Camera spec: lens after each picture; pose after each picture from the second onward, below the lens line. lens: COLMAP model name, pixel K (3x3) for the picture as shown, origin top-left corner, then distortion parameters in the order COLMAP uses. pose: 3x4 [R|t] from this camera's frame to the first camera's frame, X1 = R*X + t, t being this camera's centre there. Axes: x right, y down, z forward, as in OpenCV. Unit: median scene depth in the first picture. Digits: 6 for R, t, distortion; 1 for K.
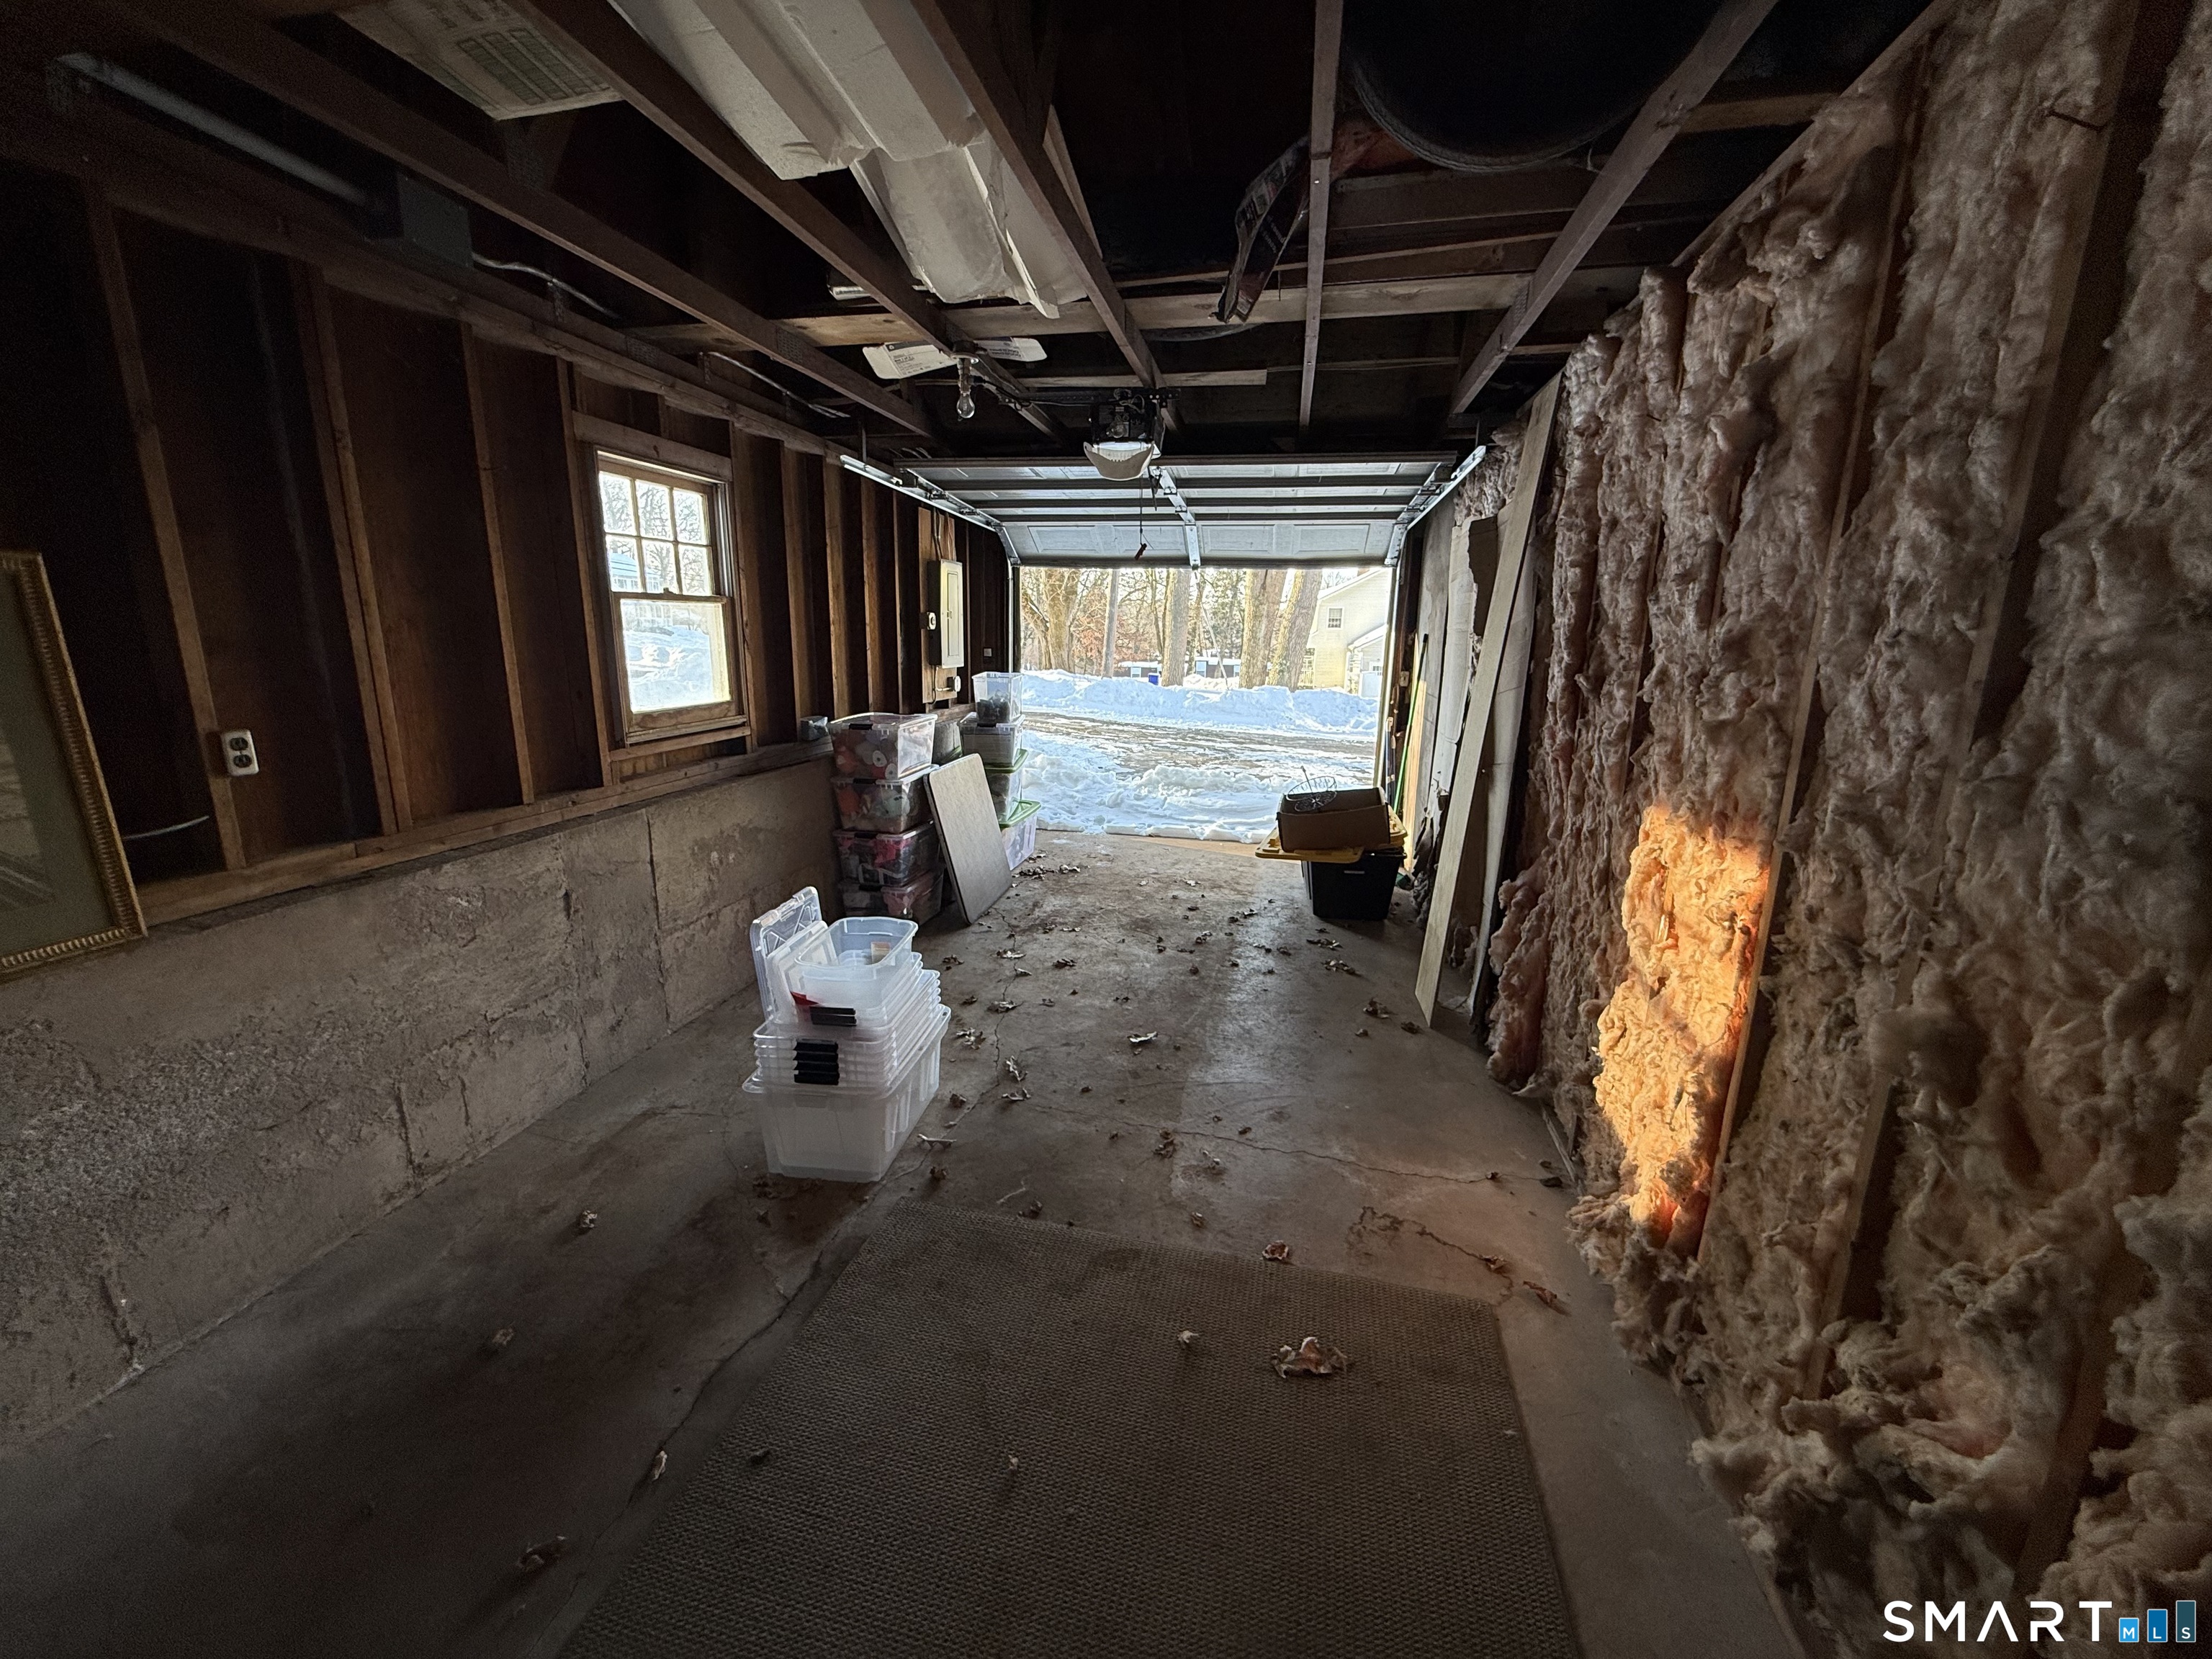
lens RADIAL K [[878.8, 0, 1100.5], [0, 878.8, 831.4], [0, 0, 1]] dist [-0.000805, -0.000386]
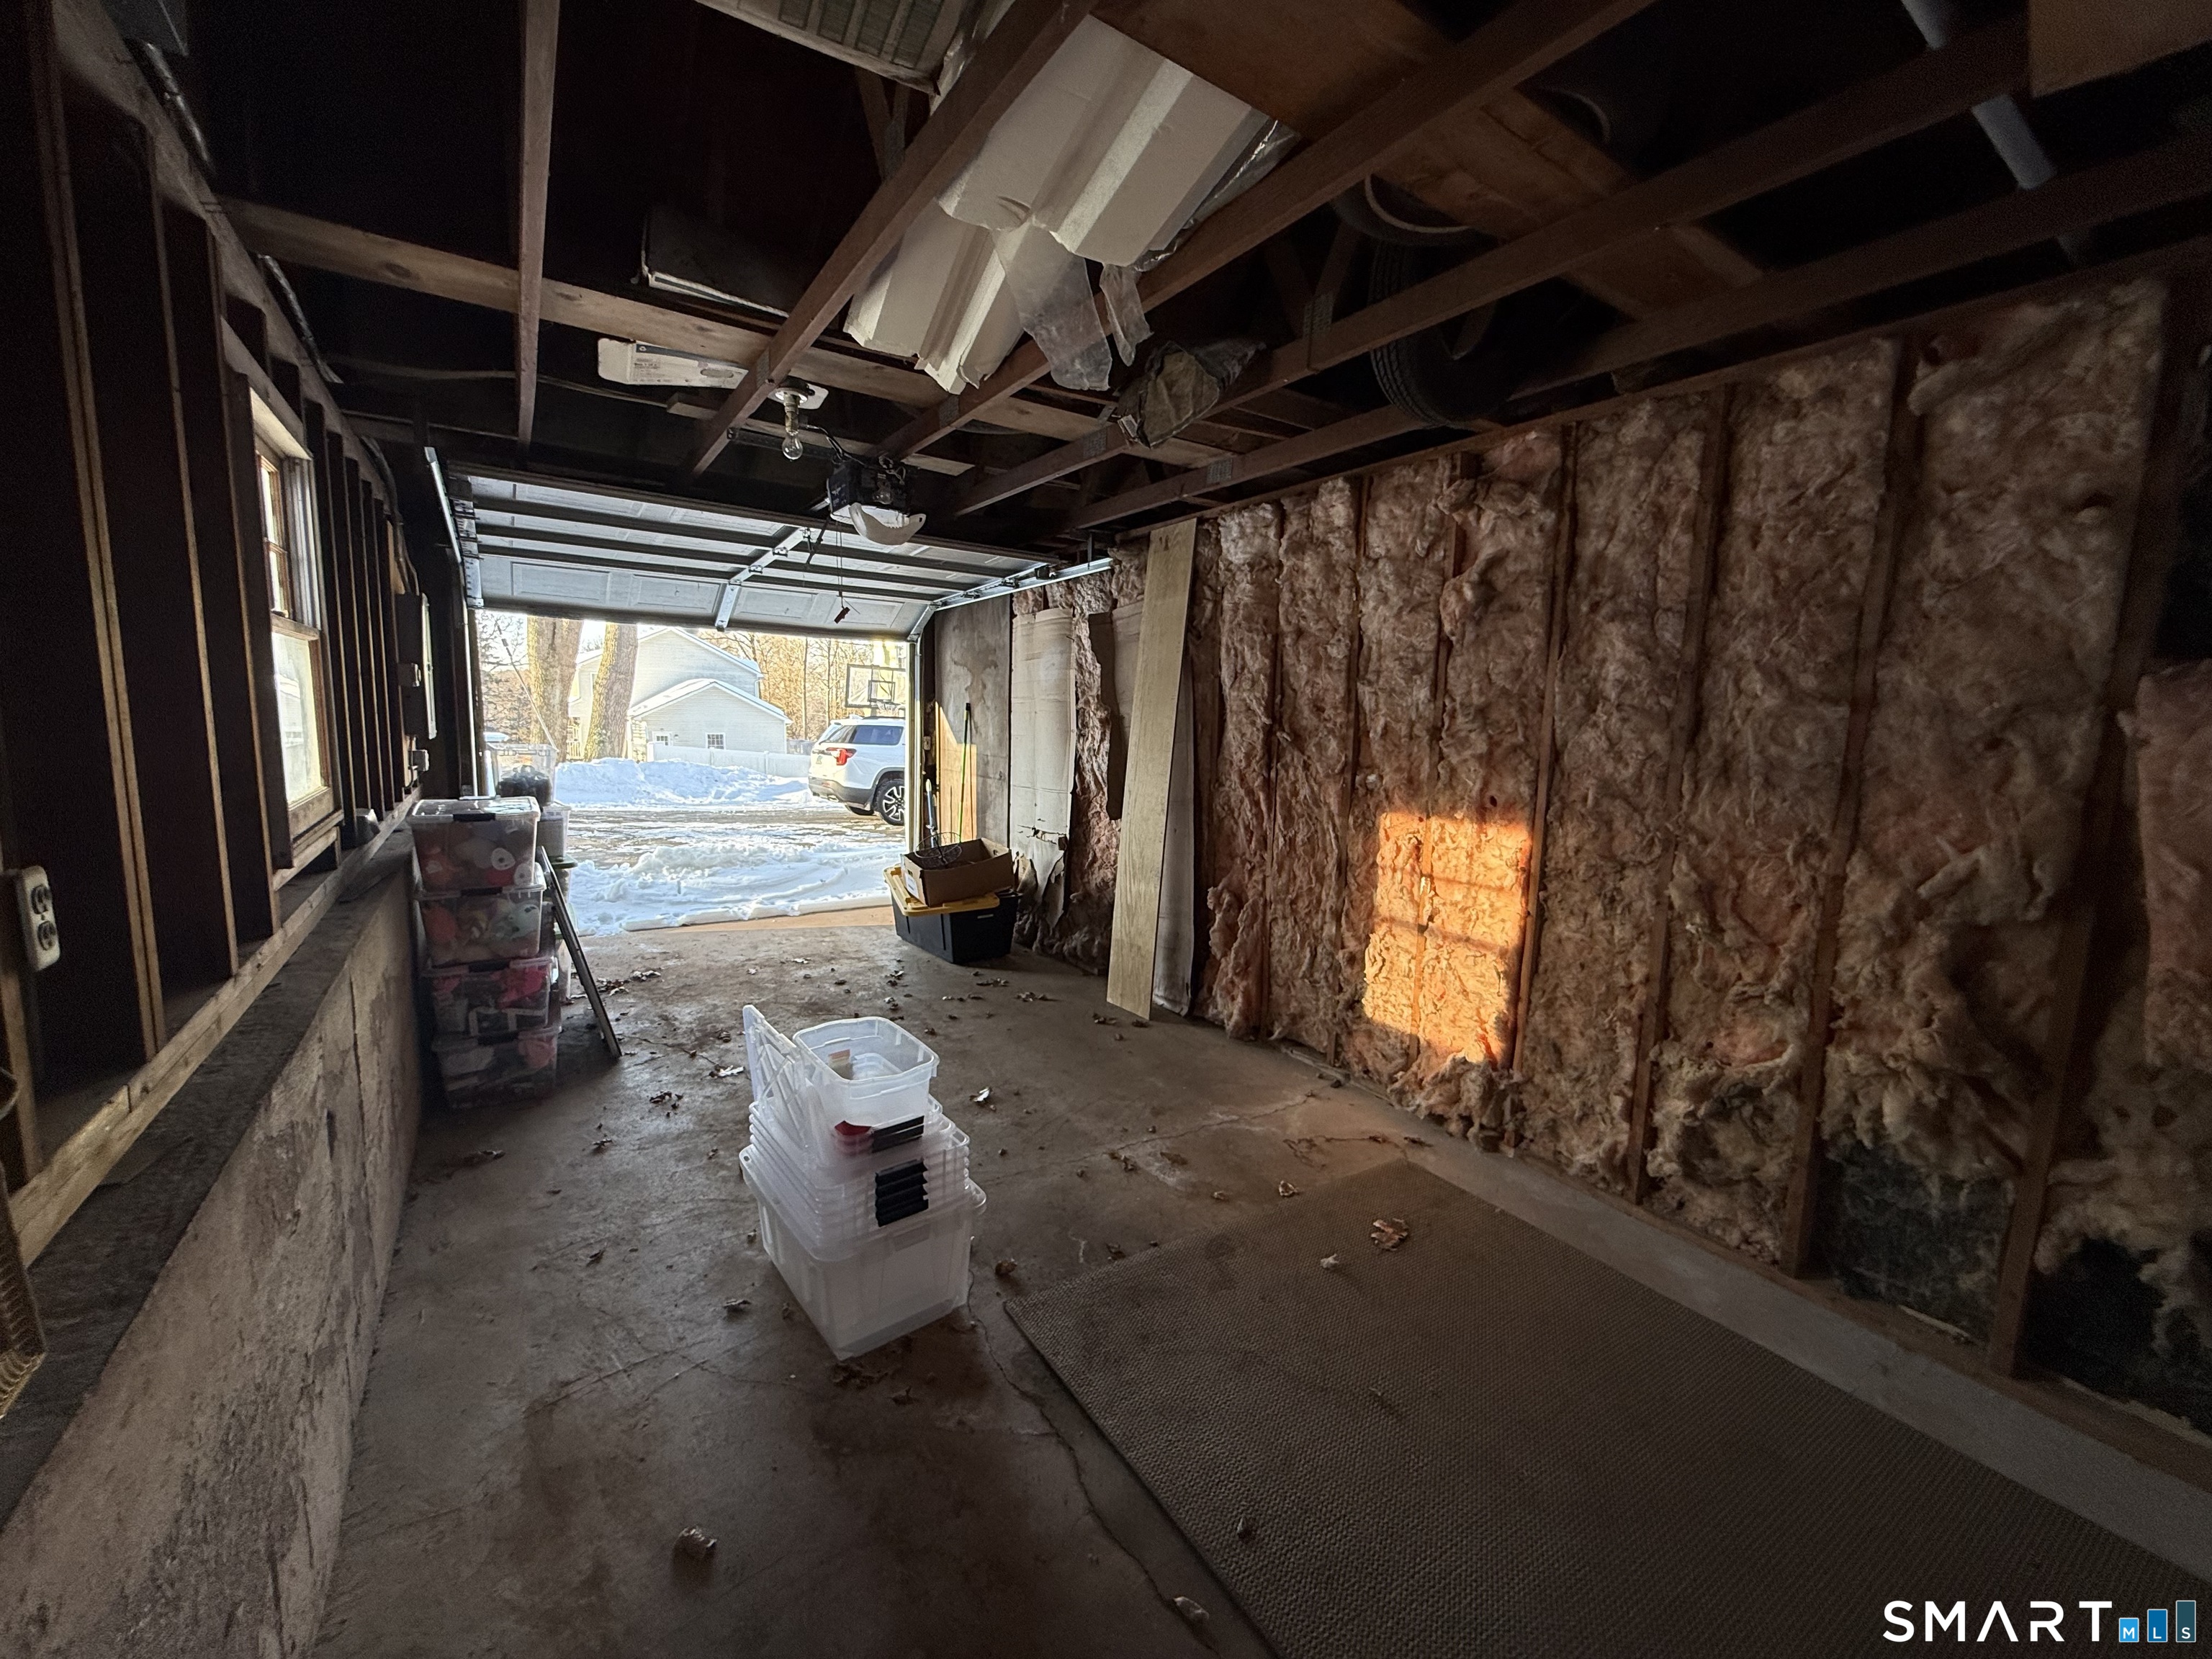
lens RADIAL K [[878.8, 0, 1099.4], [0, 878.8, 830.7], [0, 0, 1]] dist [-0.000805, -0.000386]
pose [[0.697464, -0.088814, 0.711095, -0.773808], [0.143887, 0.989438, -0.017551, -0.039284], [-0.702026, 0.114558, 0.702877, 0.237302]]
